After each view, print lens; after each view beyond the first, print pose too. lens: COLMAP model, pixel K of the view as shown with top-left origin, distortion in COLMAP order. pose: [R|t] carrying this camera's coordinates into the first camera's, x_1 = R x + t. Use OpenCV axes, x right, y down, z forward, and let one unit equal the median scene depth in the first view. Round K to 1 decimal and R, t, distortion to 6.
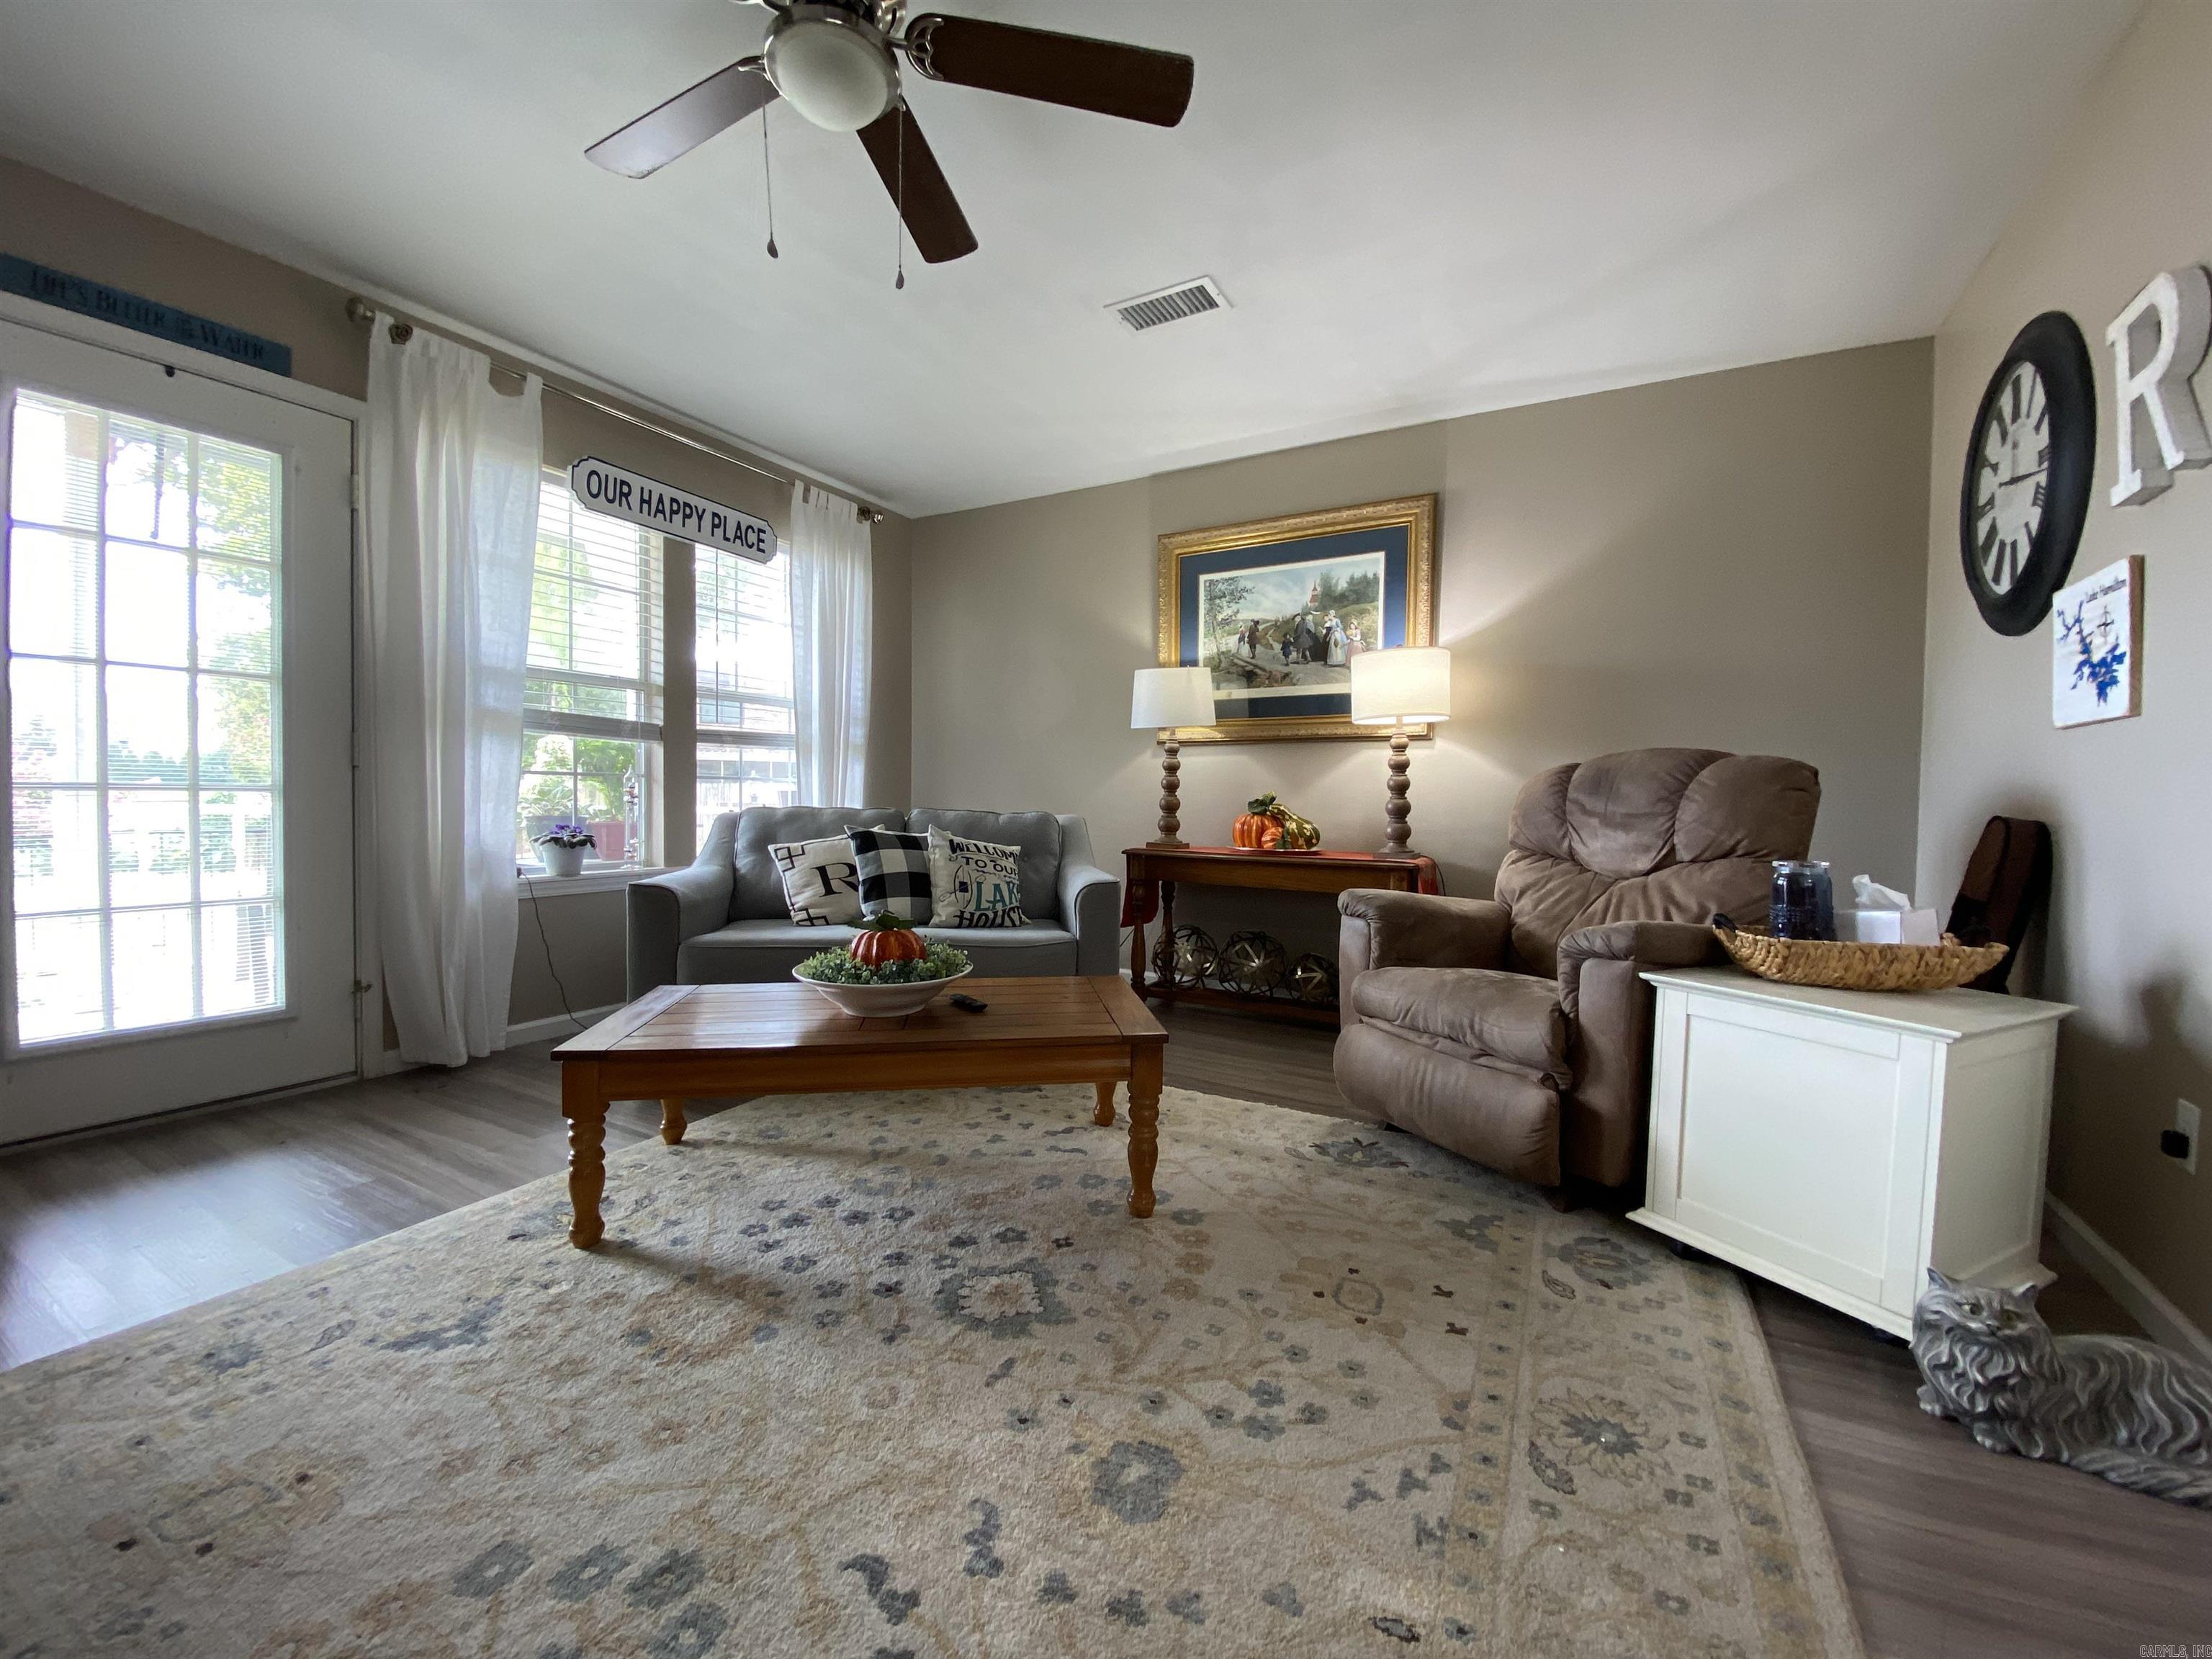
lens RADIAL K [[896.0, 0, 1106.2], [0, 896.0, 827.6], [0, 0, 1]] dist [0.012808, -0.015582]
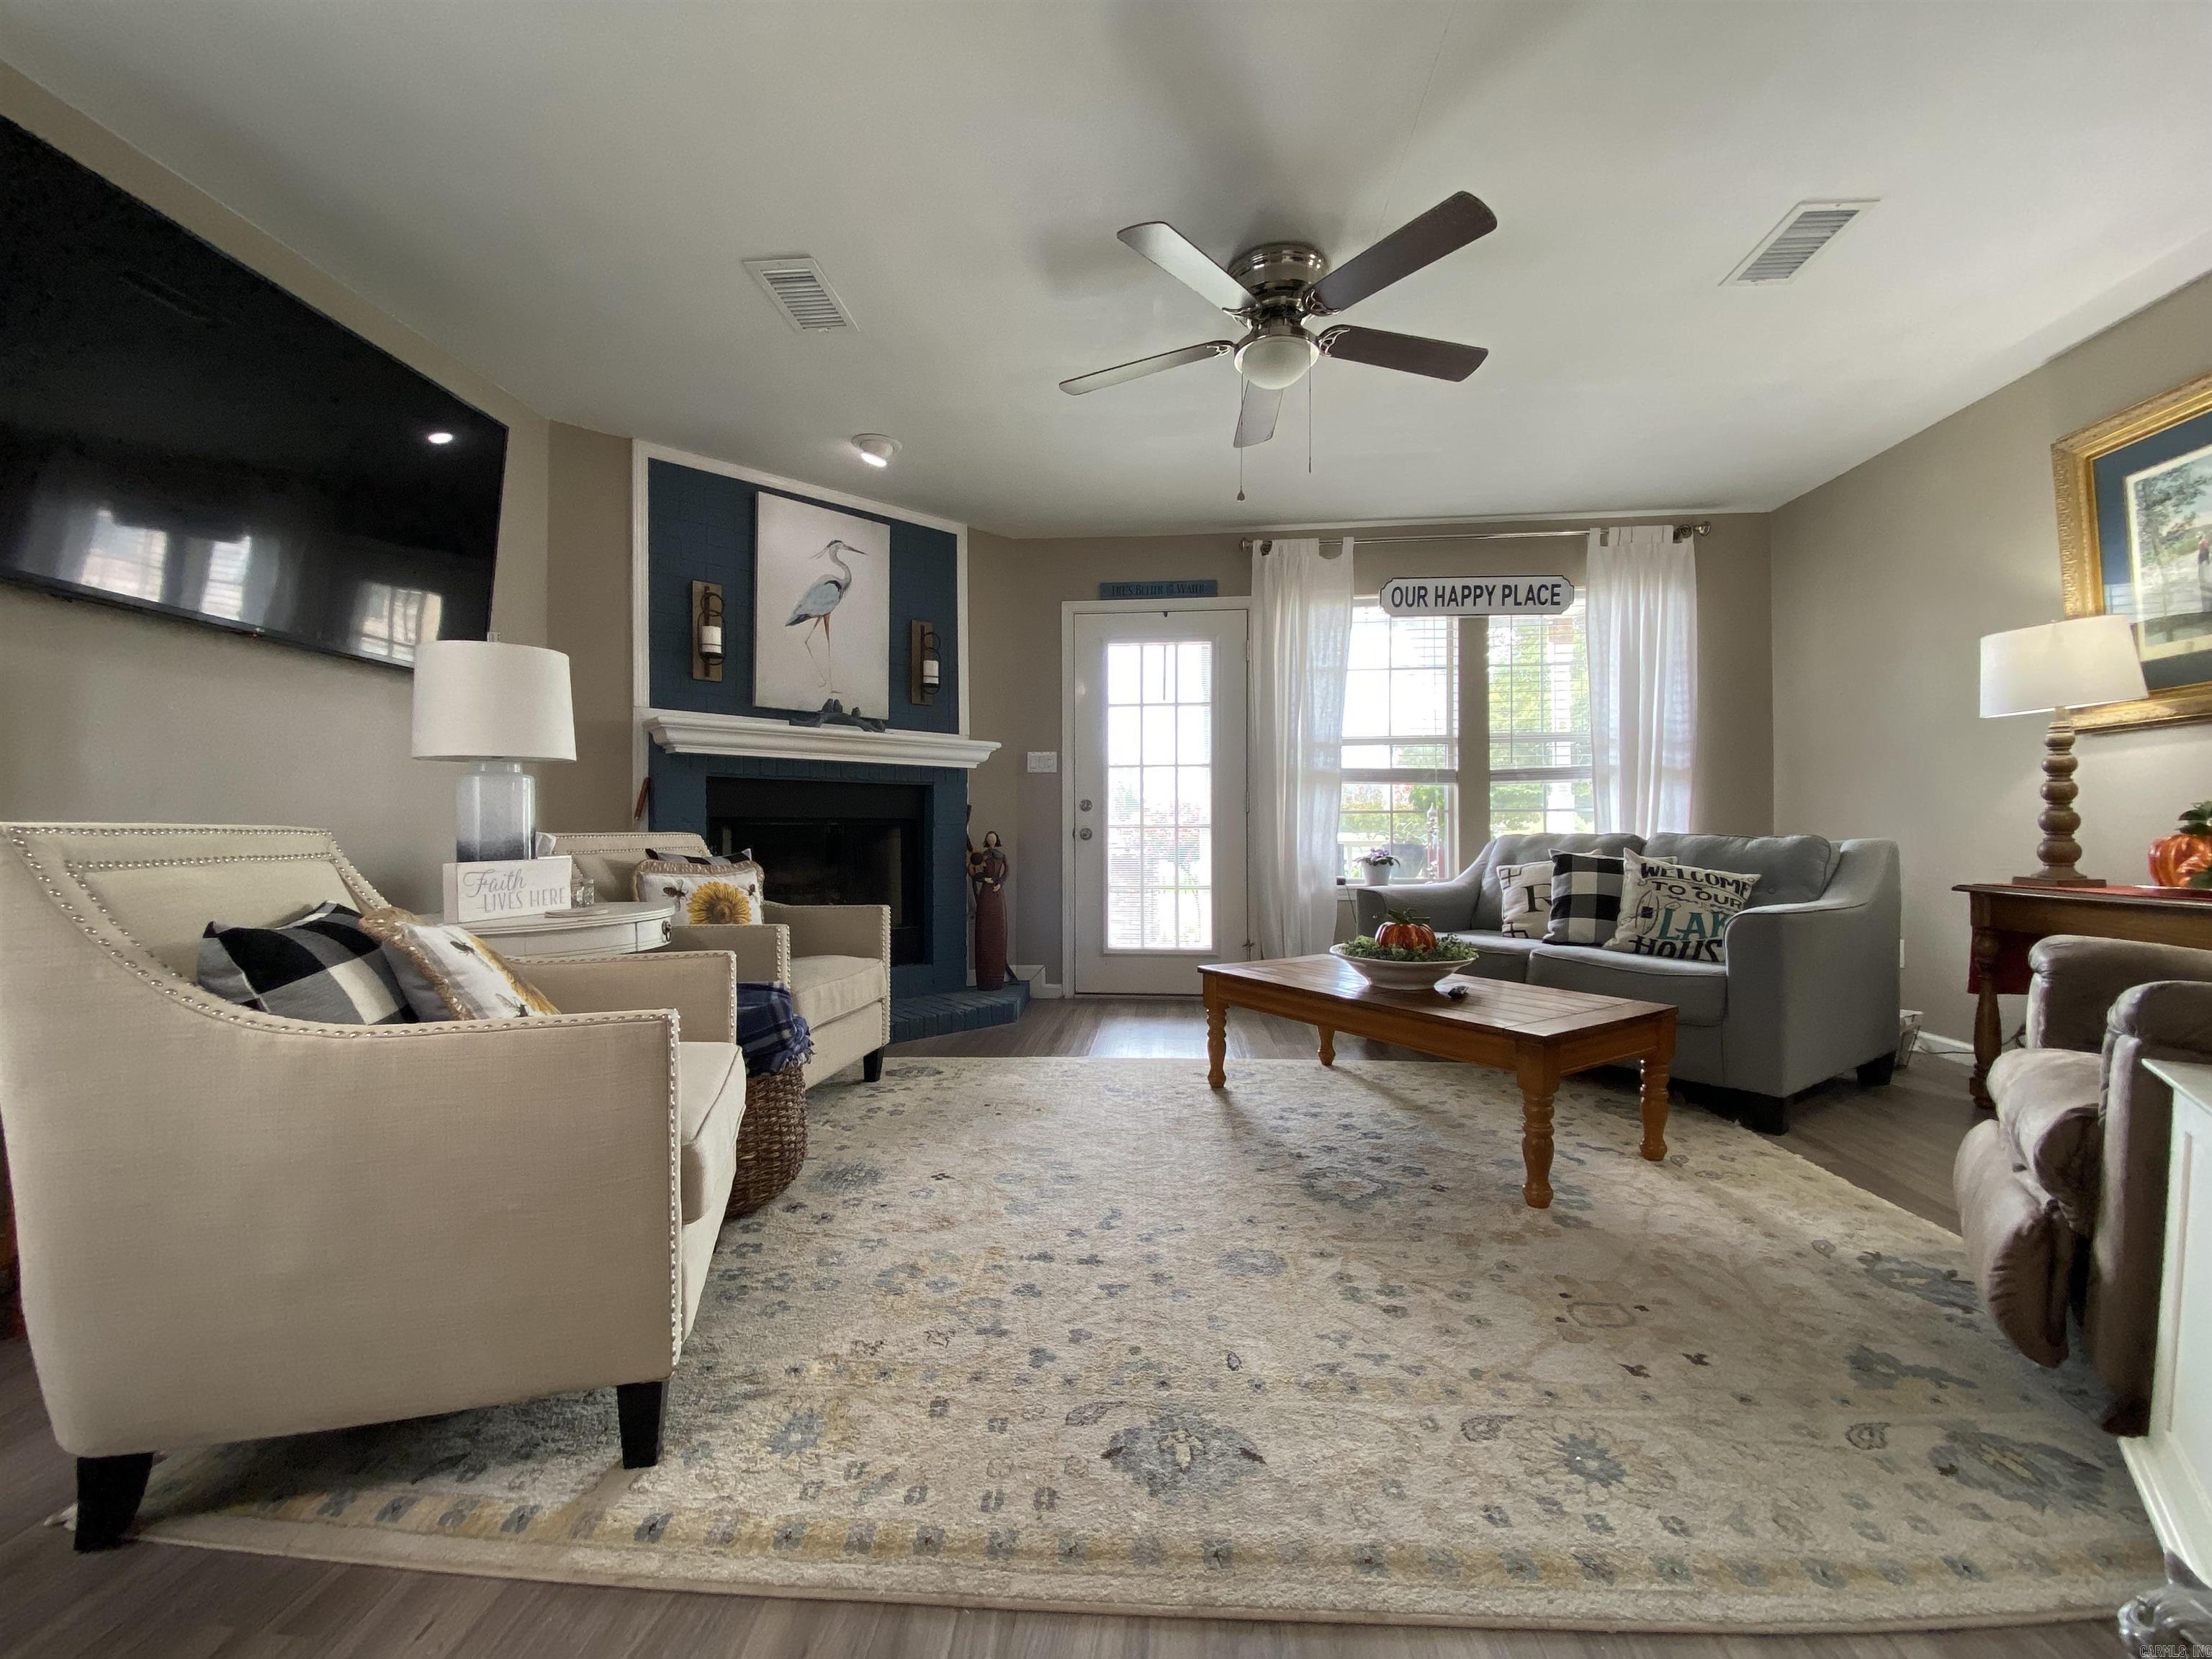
lens RADIAL K [[896.0, 0, 1090.4], [0, 896.0, 833.6], [0, 0, 1]] dist [0.012808, -0.015582]
pose [[0.405919, -0.018394, -0.913724, 0.609566], [-0.018635, 0.999423, -0.028397, 0.025706], [0.913719, 0.028555, 0.405342, 0.057945]]
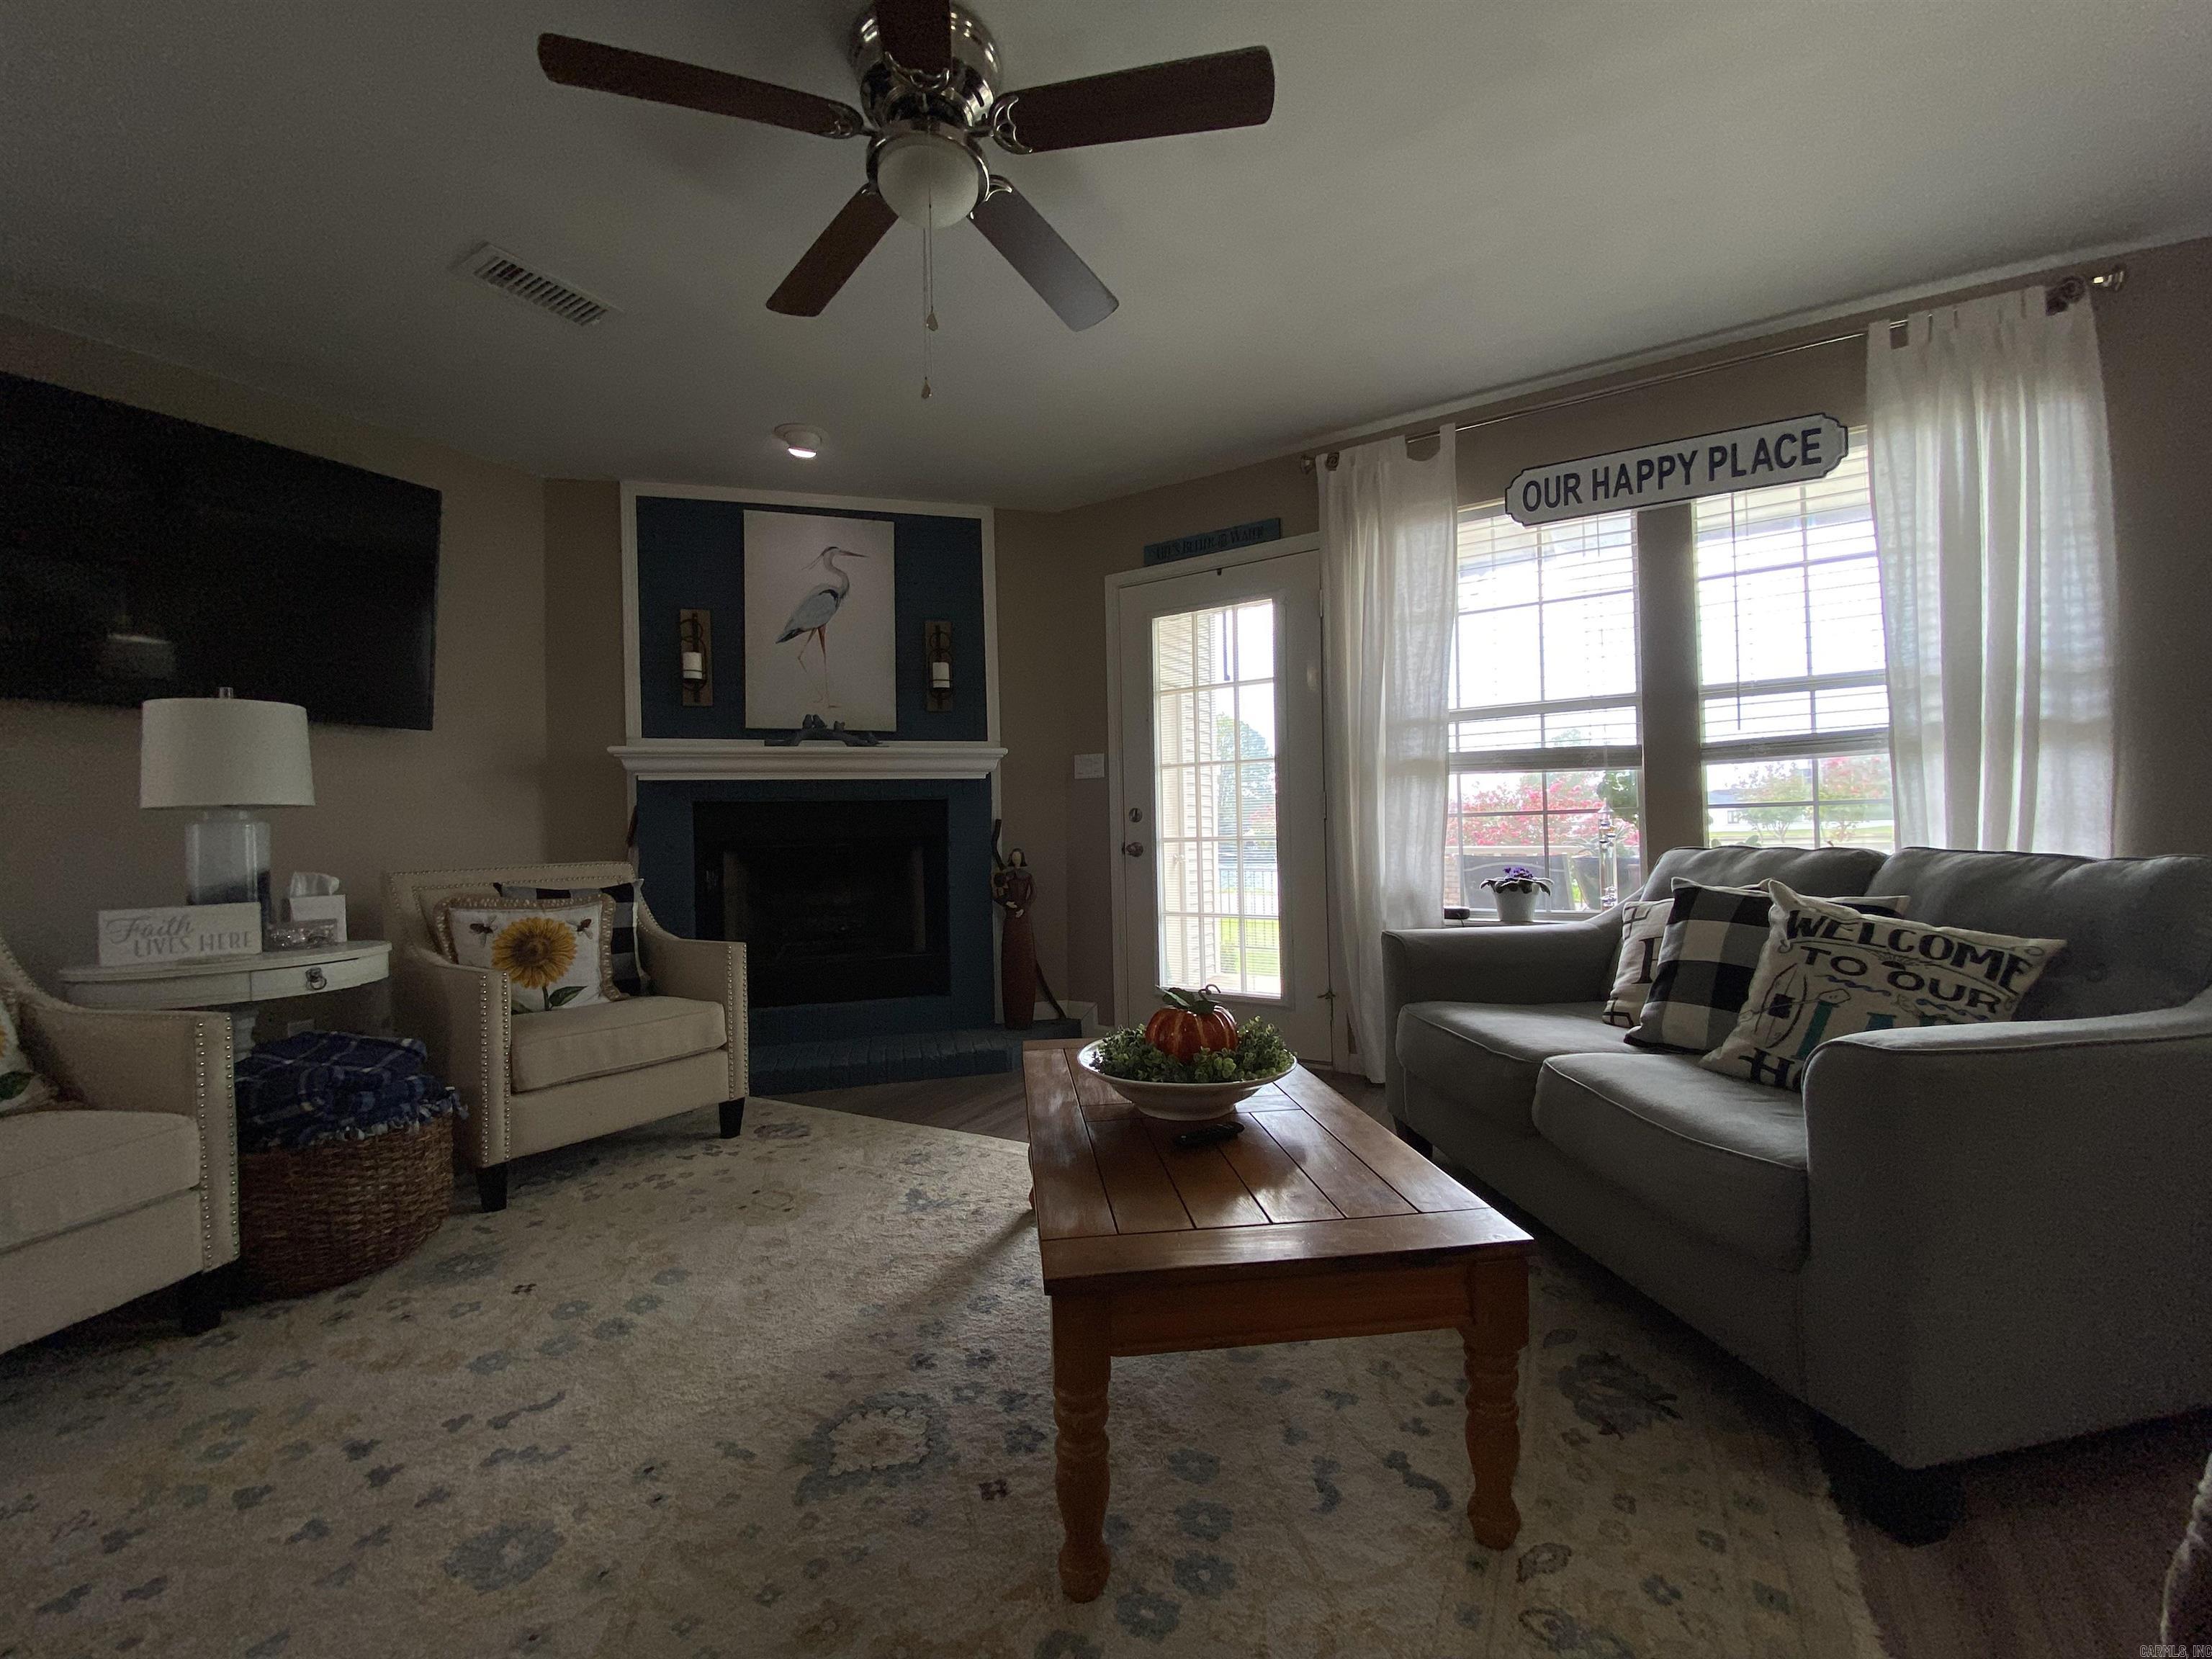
lens RADIAL K [[896.0, 0, 1097.4], [0, 896.0, 826.3], [0, 0, 1]] dist [0.012808, -0.015582]
pose [[-0.041296, -0.026460, -0.998797, 0.464983], [-0.008638, 0.999621, -0.026124, -0.023510], [0.999110, 0.007549, -0.041509, 0.781970]]
